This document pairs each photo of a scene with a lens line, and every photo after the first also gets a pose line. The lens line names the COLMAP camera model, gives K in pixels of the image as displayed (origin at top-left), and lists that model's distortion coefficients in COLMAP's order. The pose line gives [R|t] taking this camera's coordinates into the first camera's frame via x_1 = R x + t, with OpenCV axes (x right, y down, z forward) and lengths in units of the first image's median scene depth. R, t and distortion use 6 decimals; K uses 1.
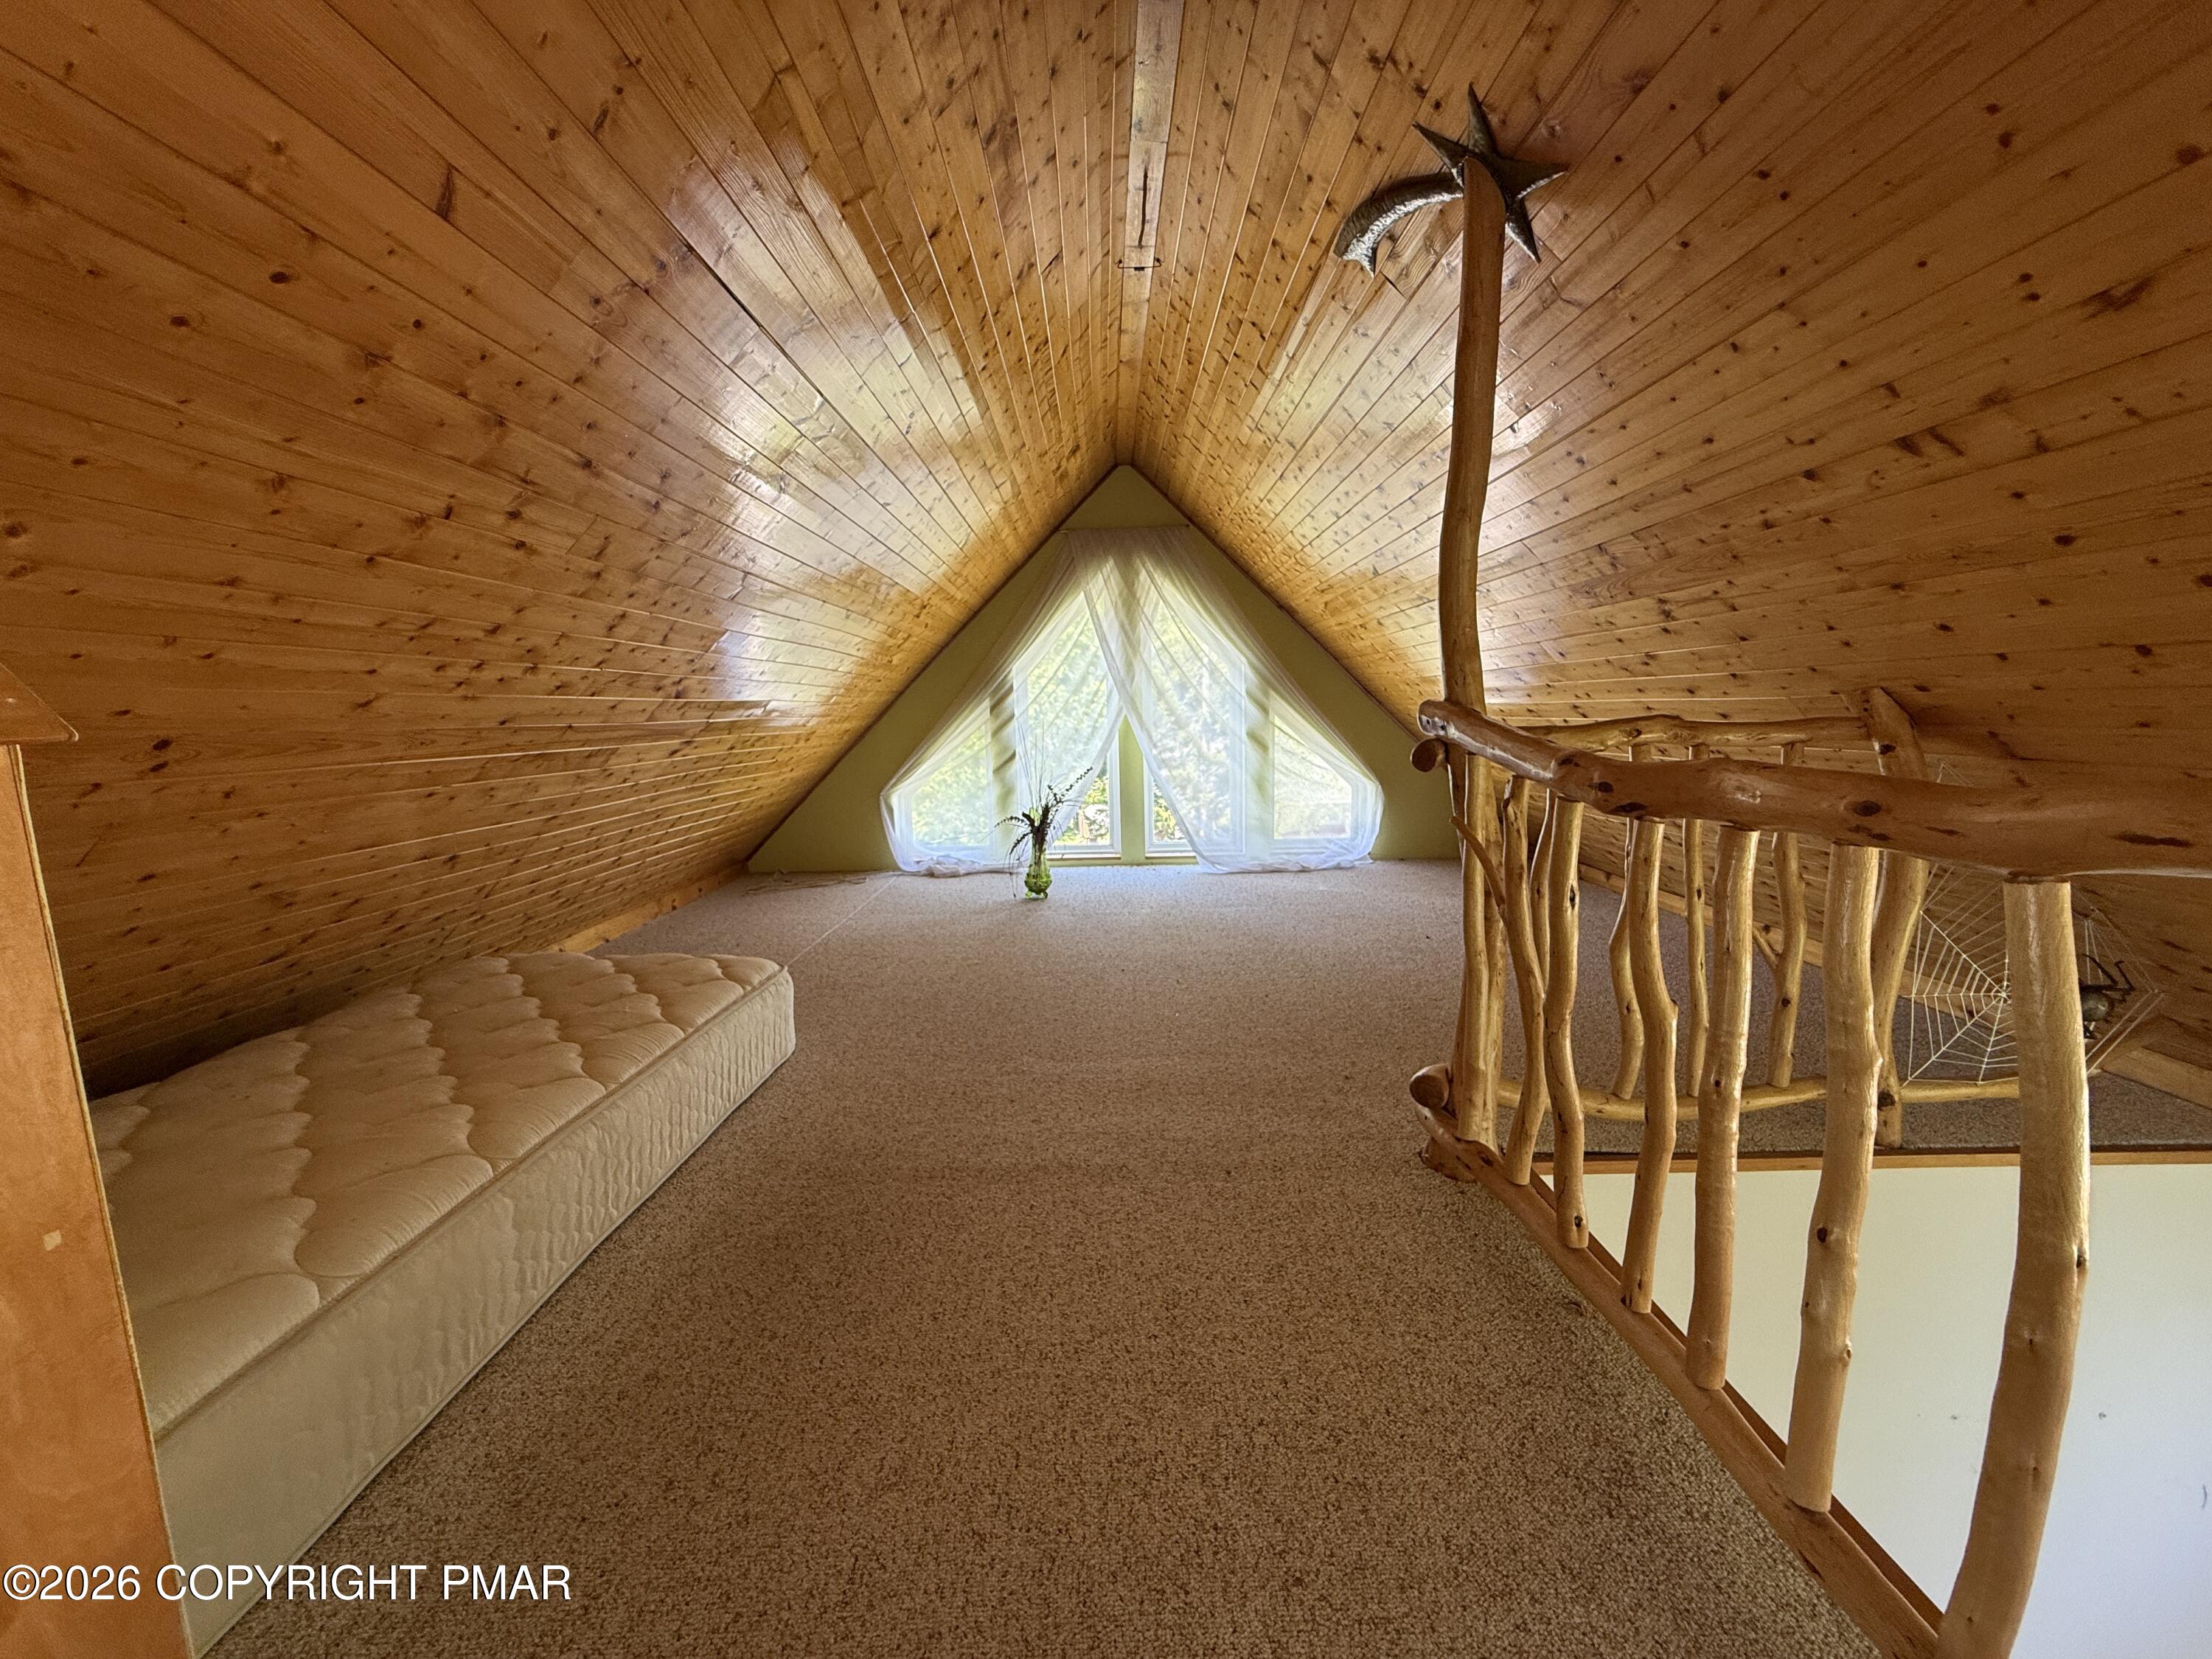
lens RADIAL K [[883.0, 0, 1106.0], [0, 883.0, 829.5], [0, 0, 1]] dist [-0.001588, -0.000177]
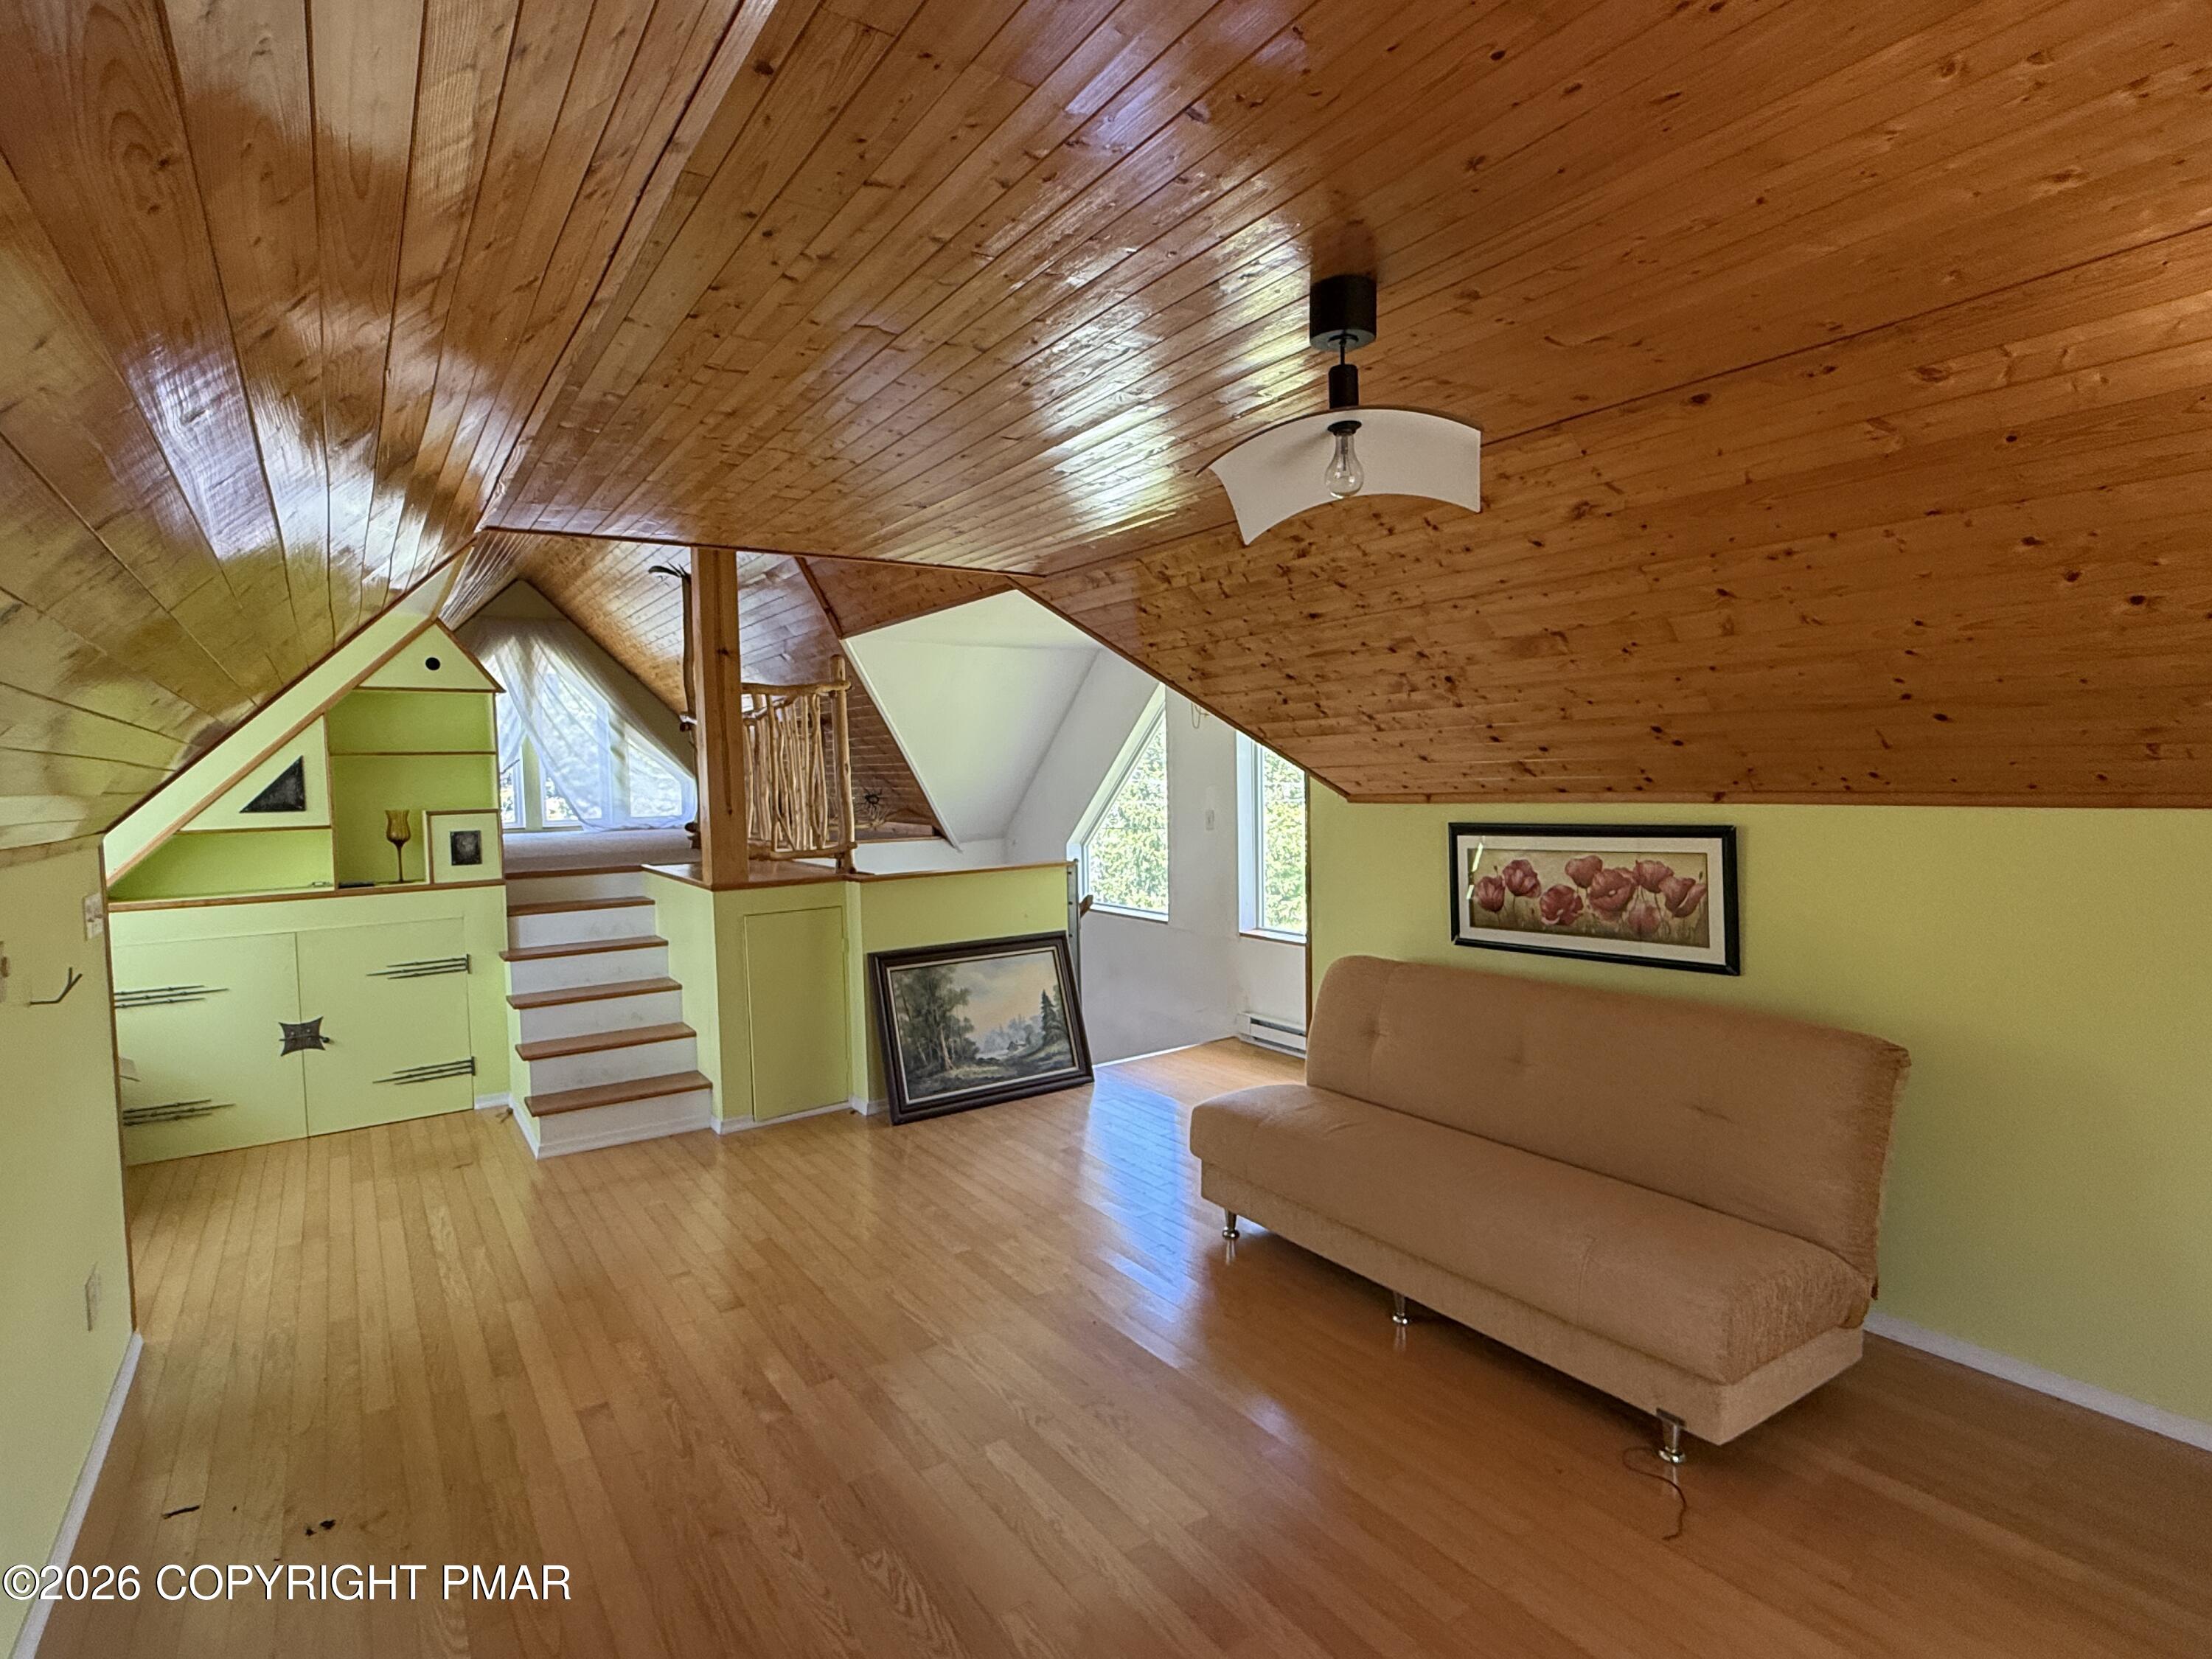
lens RADIAL K [[1104.6, 0, 1106.0], [0, 1104.6, 829.5], [0, 0, 1]] dist [0.000612, 0.000013]
pose [[0.820334, -0.024136, 0.571376, -0.332183], [0.077838, 0.994523, -0.069744, 0.326237], [-0.566563, 0.101688, 0.817720, -1.499487]]
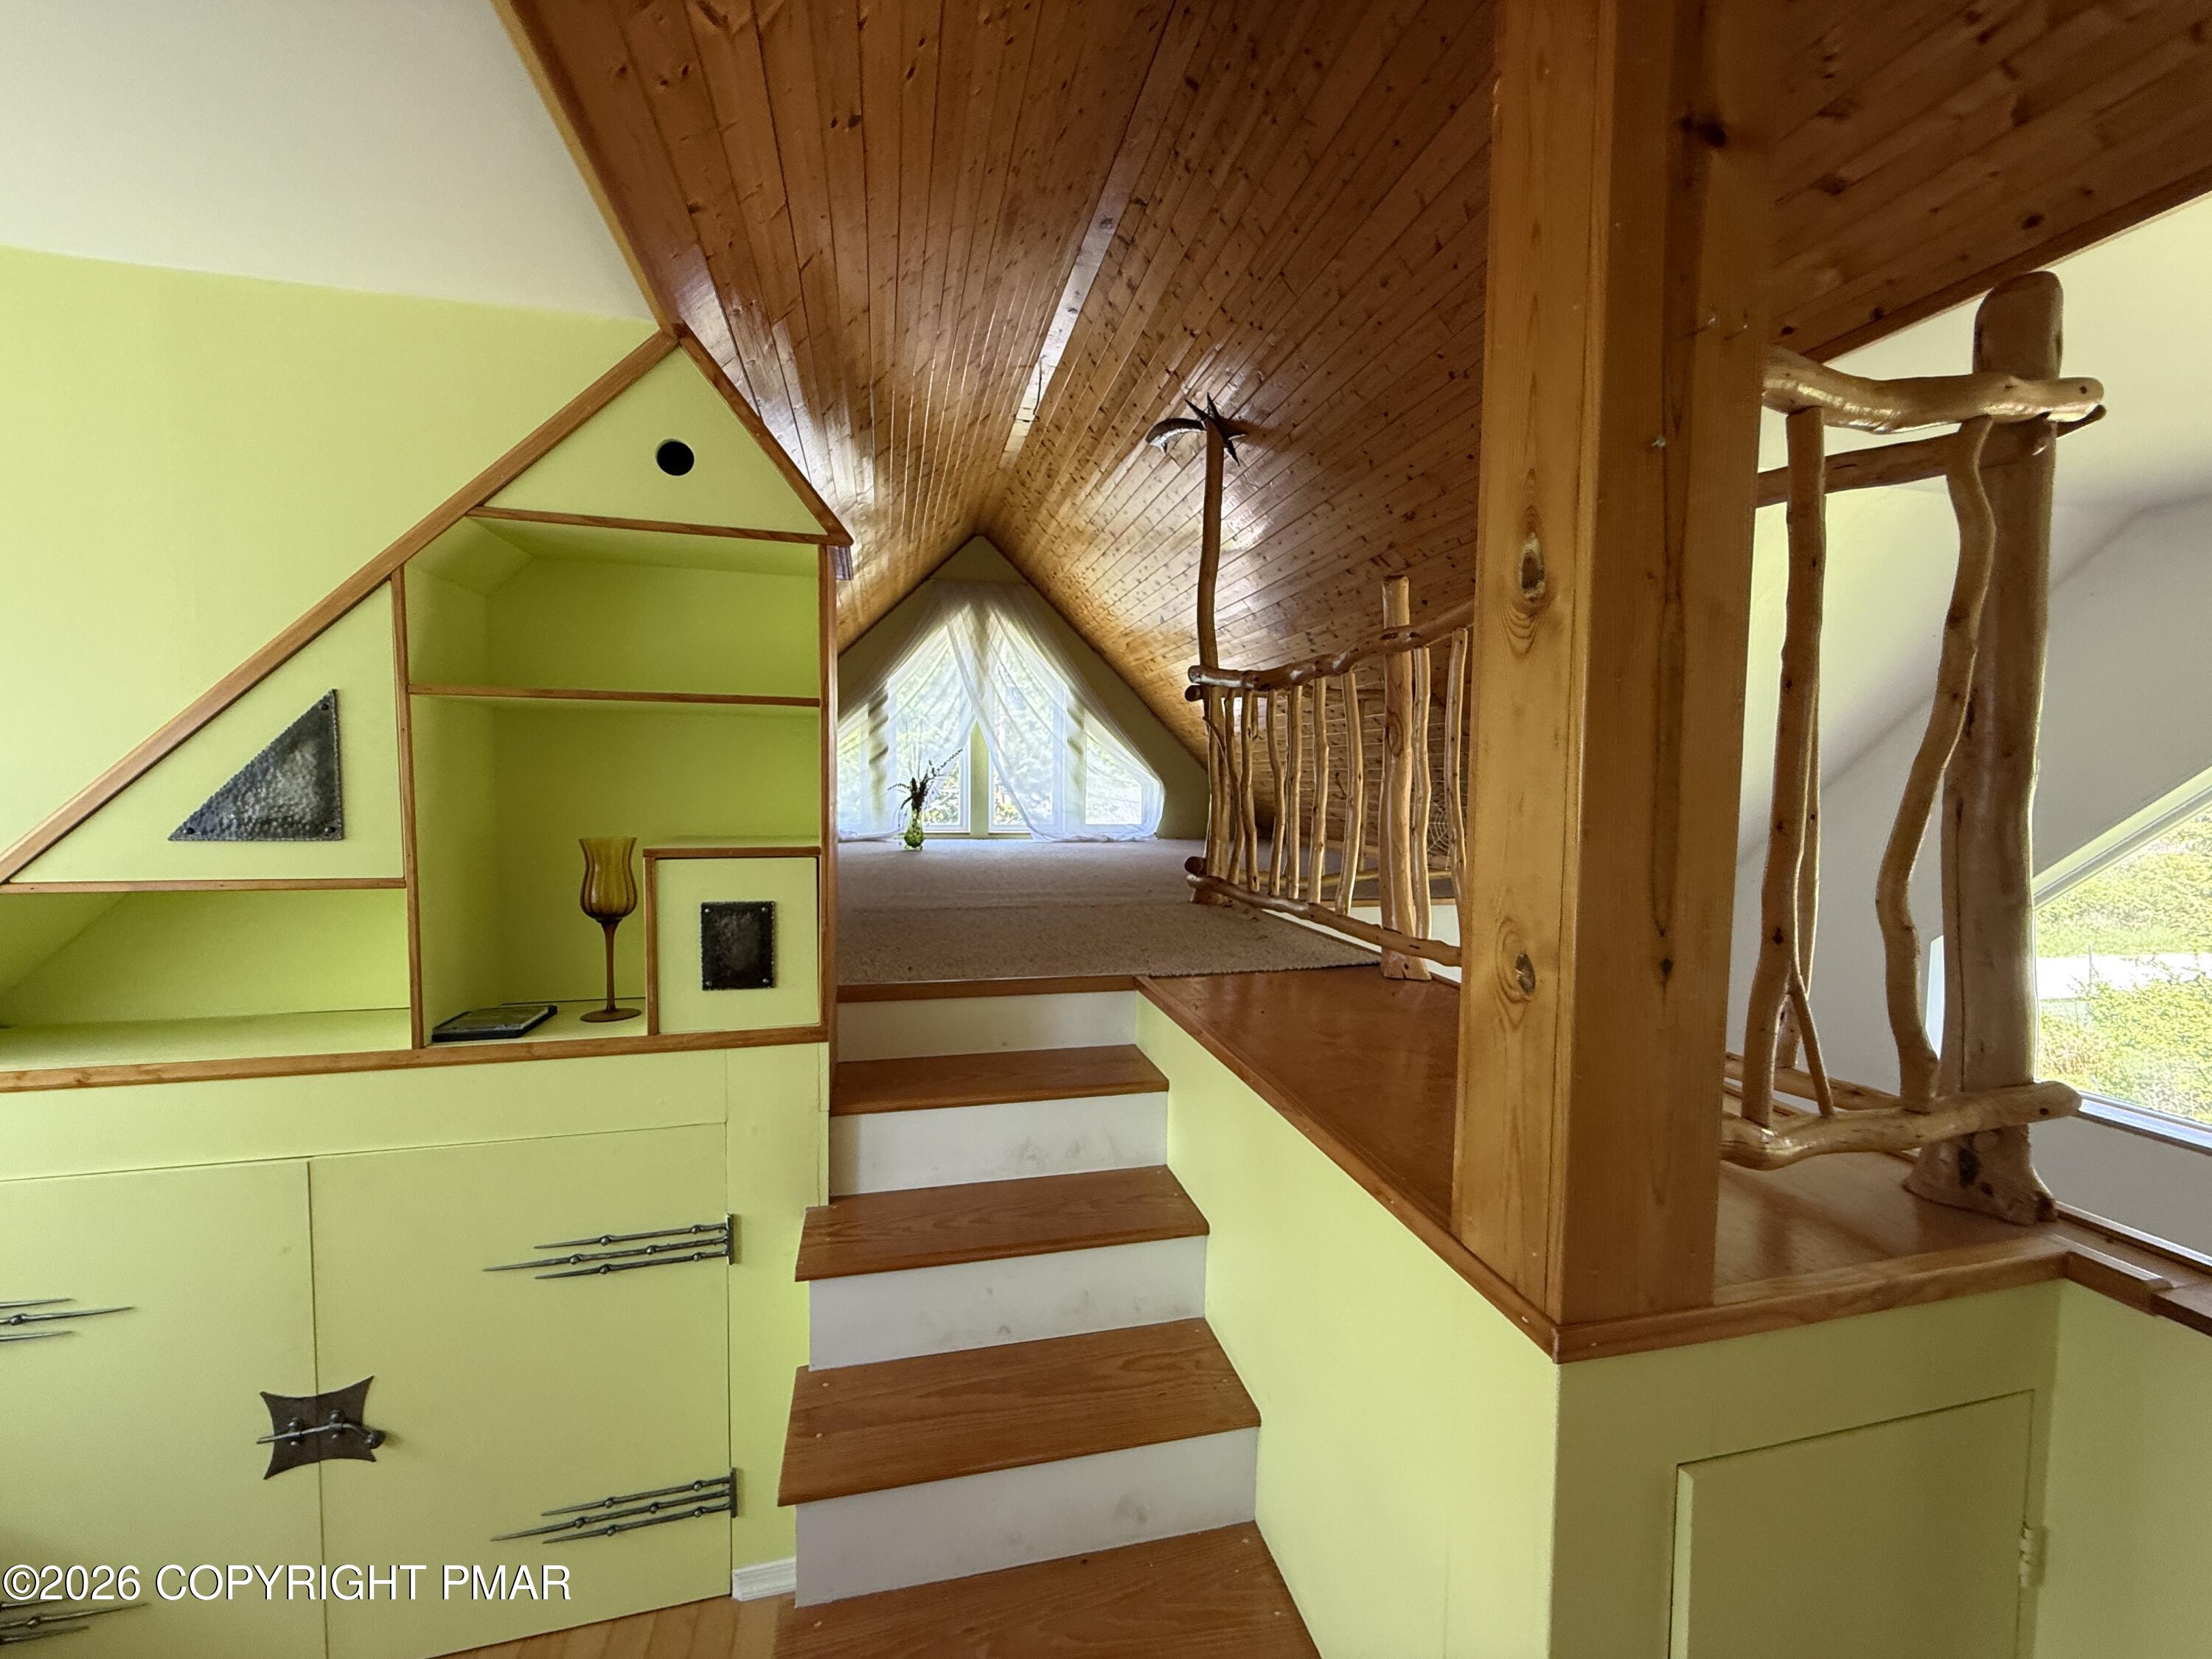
lens RADIAL K [[883.0, 0, 1106.0], [0, 883.0, 829.5], [0, 0, 1]] dist [-0.001588, -0.000177]
pose [[0.970286, 0.021860, 0.240971, -0.132953], [-0.002907, 0.996892, -0.078730, 0.169026], [-0.241943, 0.075690, 0.967334, -0.382368]]
